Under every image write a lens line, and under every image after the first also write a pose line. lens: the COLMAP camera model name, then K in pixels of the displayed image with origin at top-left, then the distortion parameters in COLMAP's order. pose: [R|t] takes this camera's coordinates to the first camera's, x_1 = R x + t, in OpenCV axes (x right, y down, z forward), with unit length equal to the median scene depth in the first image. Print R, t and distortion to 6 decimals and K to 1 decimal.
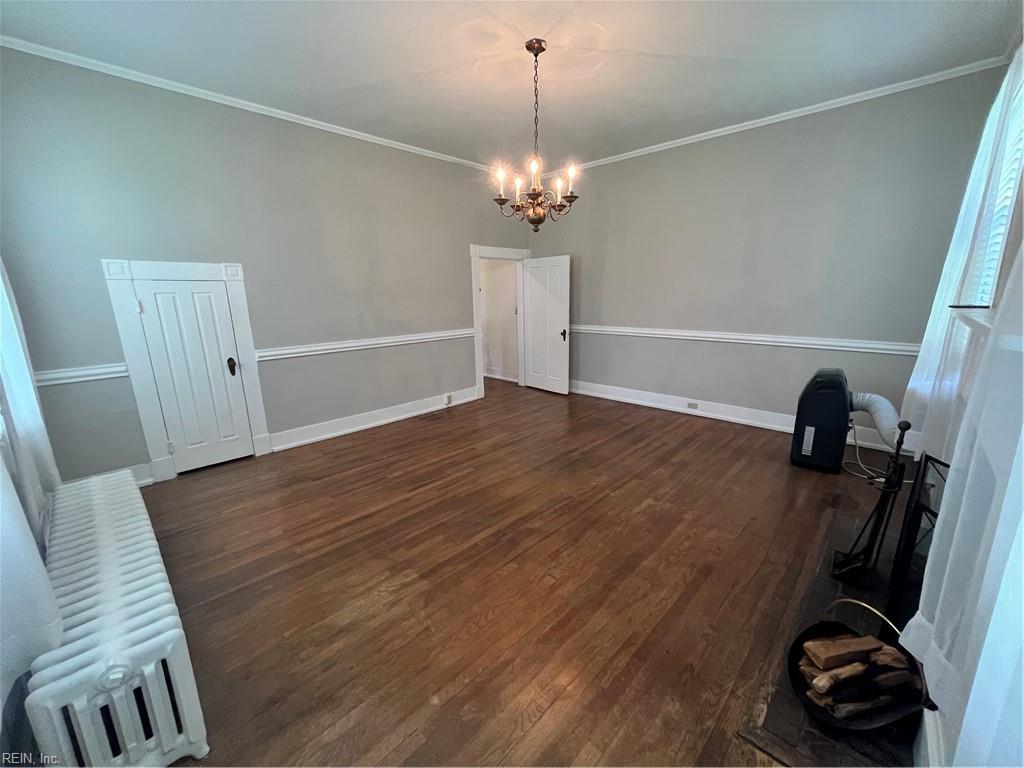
lens RADIAL K [[413.0, 0, 511.5], [0, 413.0, 385.2], [0, 0, 1]] dist [-0.001687, 0.000128]
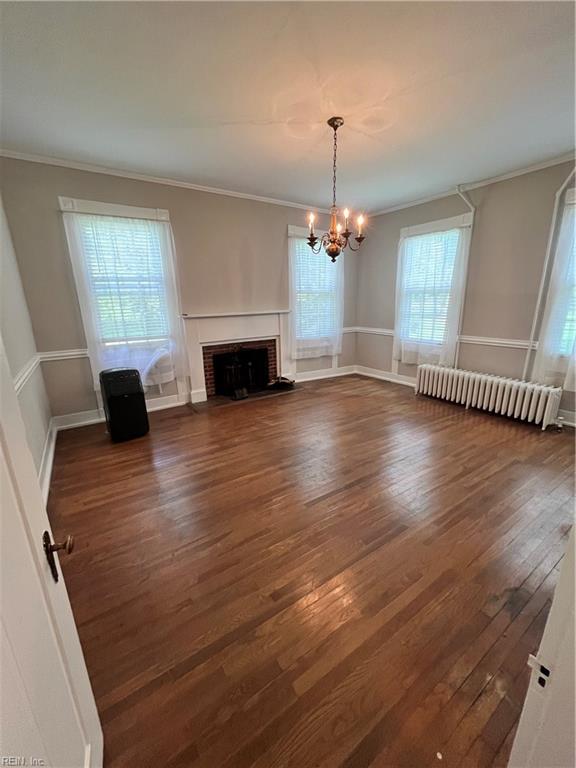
lens RADIAL K [[309.8, 0, 288.4], [0, 309.8, 385.3], [0, 0, 1]] dist [-0.001687, 0.000128]
pose [[-0.975320, -0.021562, 0.219741, -0.025170], [0.084339, 0.883374, 0.461018, -0.401716], [-0.204054, 0.468173, -0.859753, 1.688864]]
